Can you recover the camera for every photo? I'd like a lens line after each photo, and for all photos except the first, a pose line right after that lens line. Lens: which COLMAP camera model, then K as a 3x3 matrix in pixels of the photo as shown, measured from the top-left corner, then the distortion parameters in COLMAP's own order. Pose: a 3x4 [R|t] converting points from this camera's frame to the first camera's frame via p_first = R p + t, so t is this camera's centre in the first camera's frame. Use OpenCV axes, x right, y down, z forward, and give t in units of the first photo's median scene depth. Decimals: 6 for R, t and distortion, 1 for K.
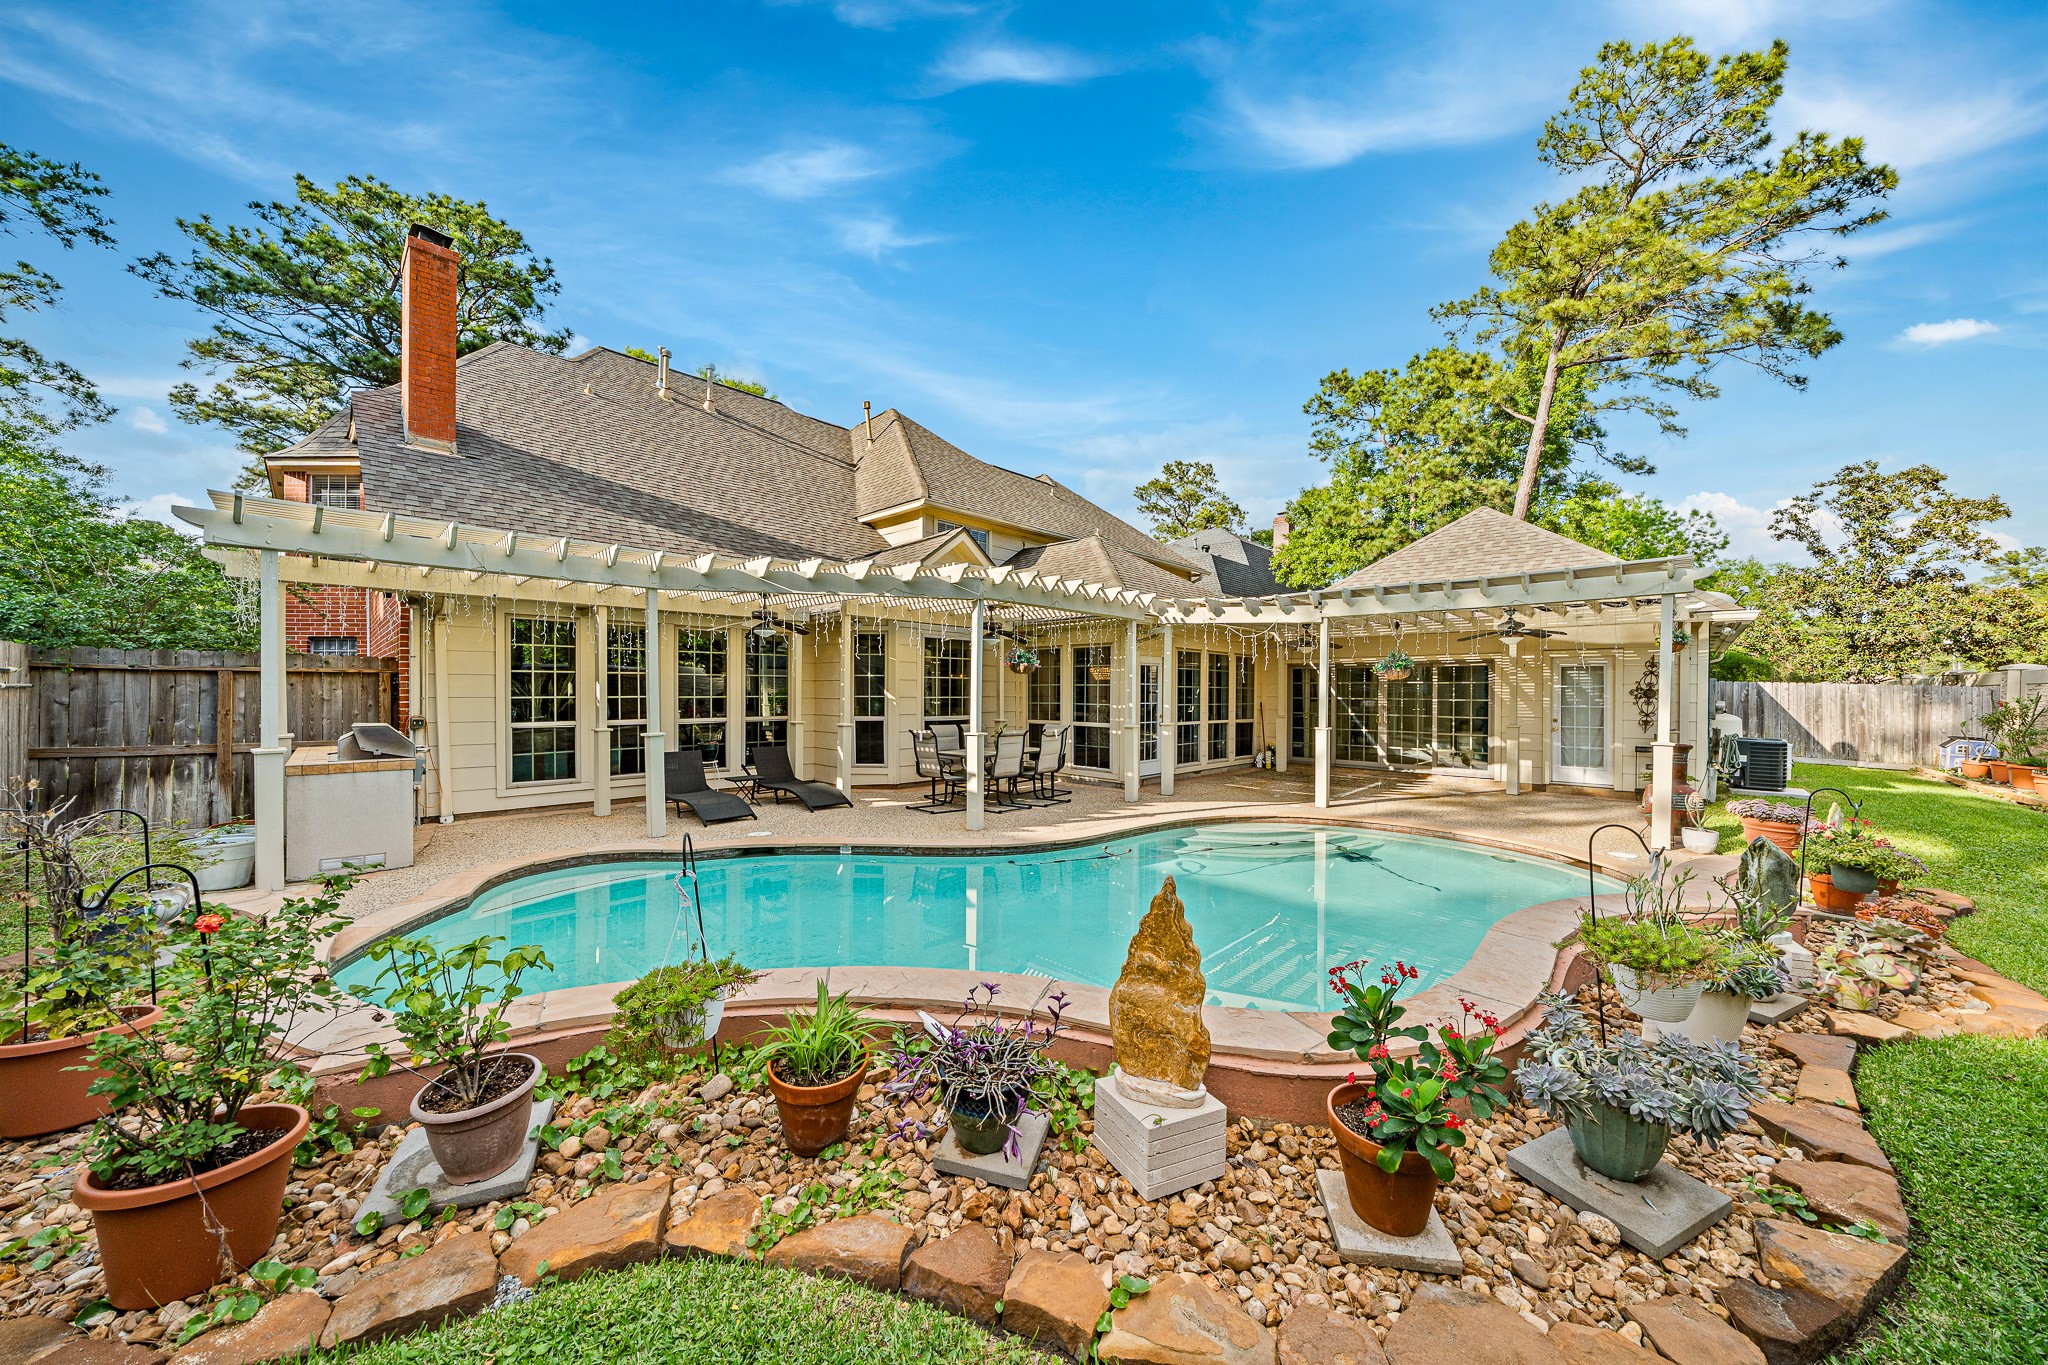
lens RADIAL K [[701.7, 0, 1033.6], [0, 701.7, 689.9], [0, 0, 1]] dist [-0.000998, -0.000018]
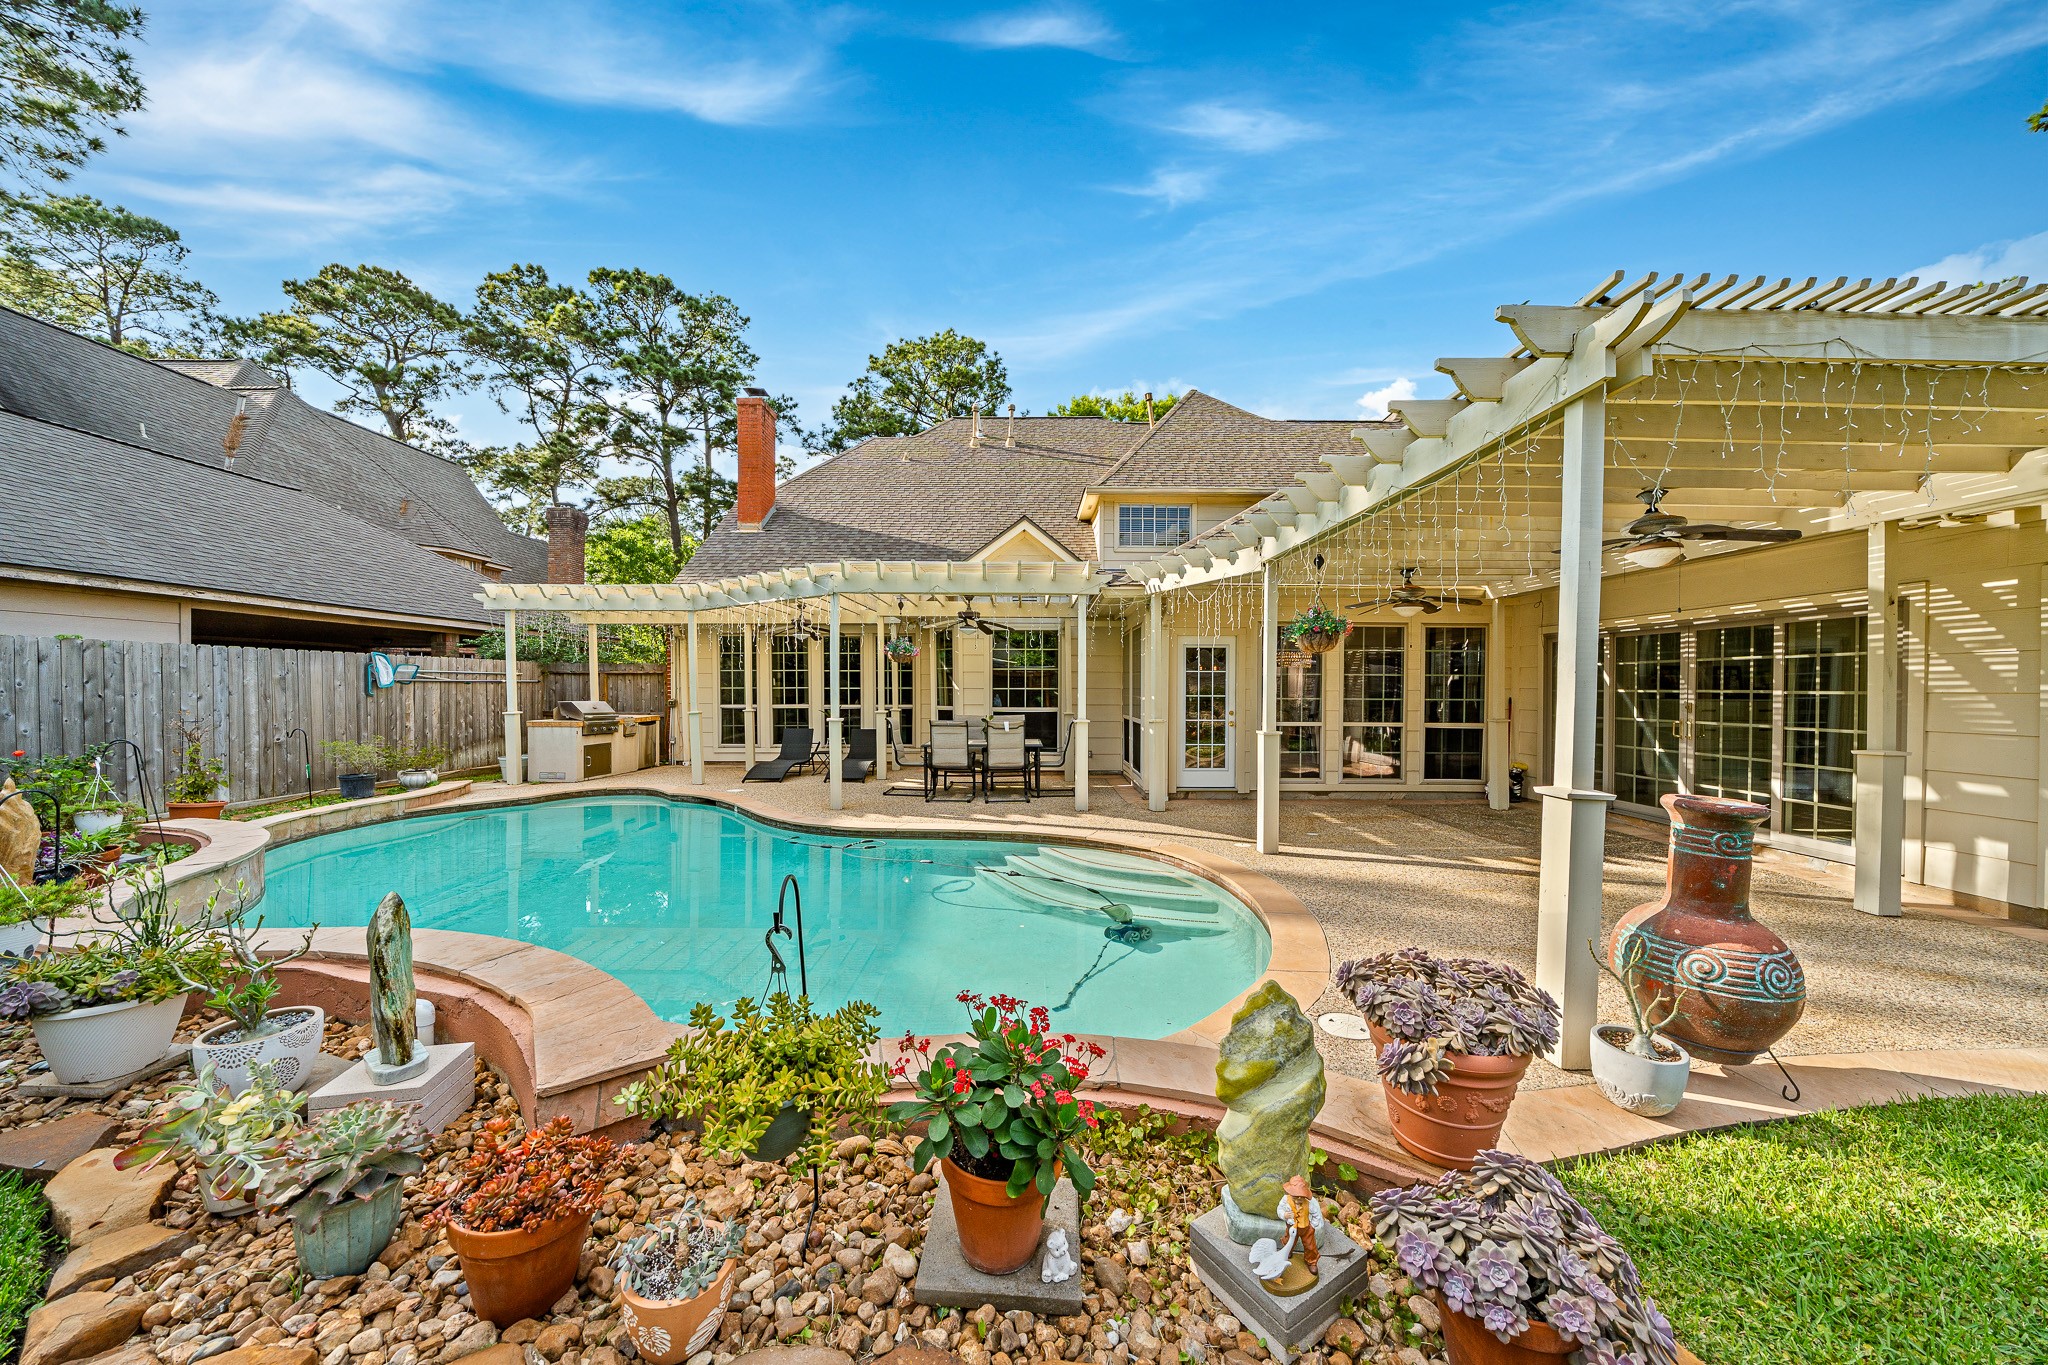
lens RADIAL K [[701.7, 0, 1033.6], [0, 701.7, 689.9], [0, 0, 1]] dist [-0.000998, -0.000018]
pose [[0.682217, -0.002743, -0.731145, 0.614796], [0.006666, 0.999975, 0.002469, 0.008924], [0.731119, -0.006559, 0.682218, 0.322331]]
